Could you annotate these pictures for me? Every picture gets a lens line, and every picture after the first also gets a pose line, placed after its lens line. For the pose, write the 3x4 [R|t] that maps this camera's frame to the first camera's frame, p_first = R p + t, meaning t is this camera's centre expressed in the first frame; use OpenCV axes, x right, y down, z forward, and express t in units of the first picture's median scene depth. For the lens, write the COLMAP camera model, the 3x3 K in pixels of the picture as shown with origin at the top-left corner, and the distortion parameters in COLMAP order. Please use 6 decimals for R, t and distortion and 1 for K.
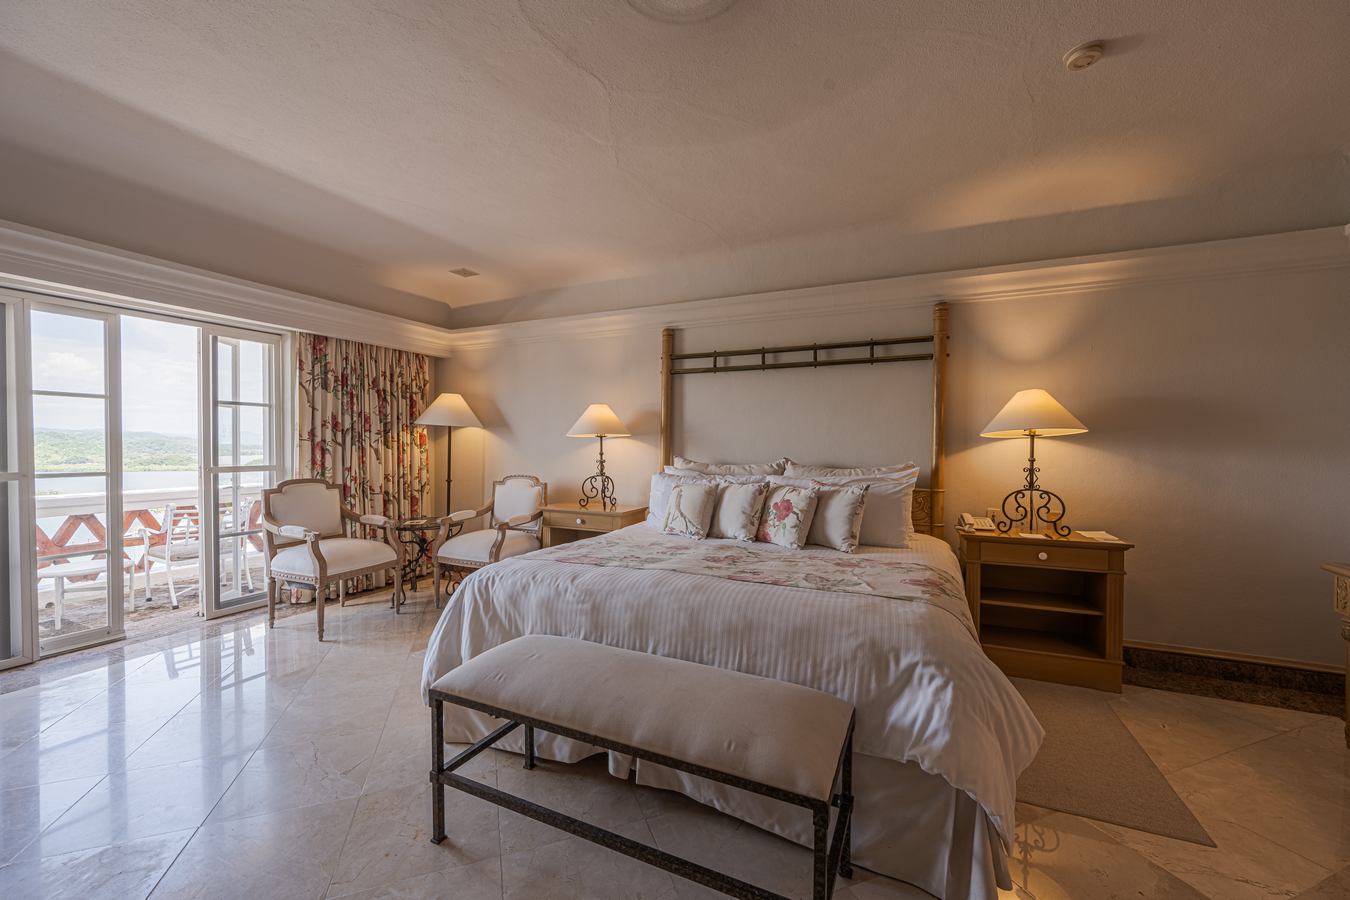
lens RADIAL K [[526.4, 0, 672.6], [0, 526.4, 450.8], [0, 0, 1]] dist [-0.002714, -0.000186]
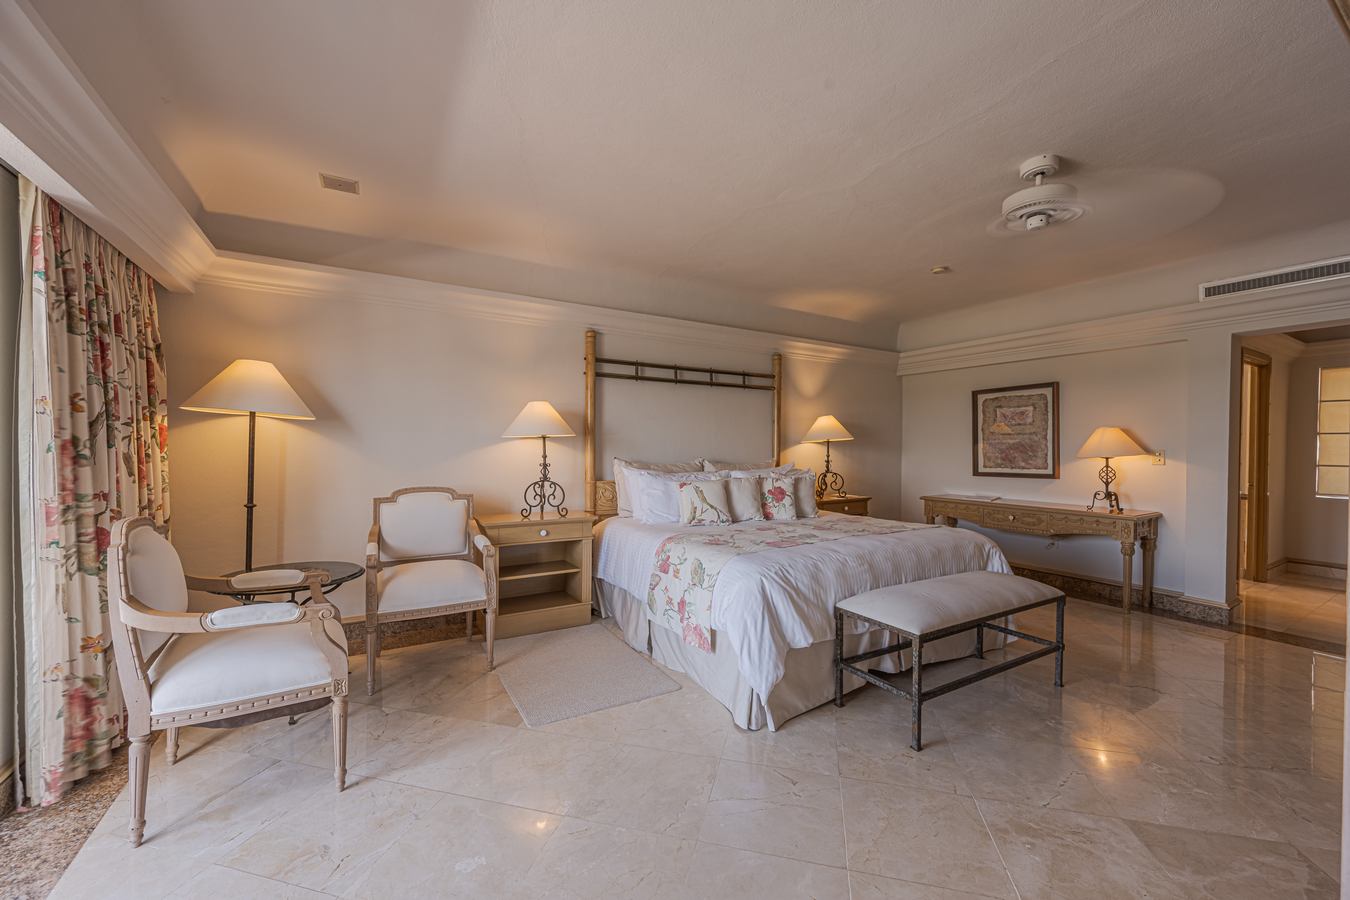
lens RADIAL K [[526.4, 0, 673.0], [0, 526.4, 453.8], [0, 0, 1]] dist [-0.002714, -0.000186]
pose [[0.565726, -0.012436, 0.824499, -0.758541], [0.005753, 0.999921, 0.011135, -0.007614], [-0.824573, -0.001556, 0.565754, 0.309889]]
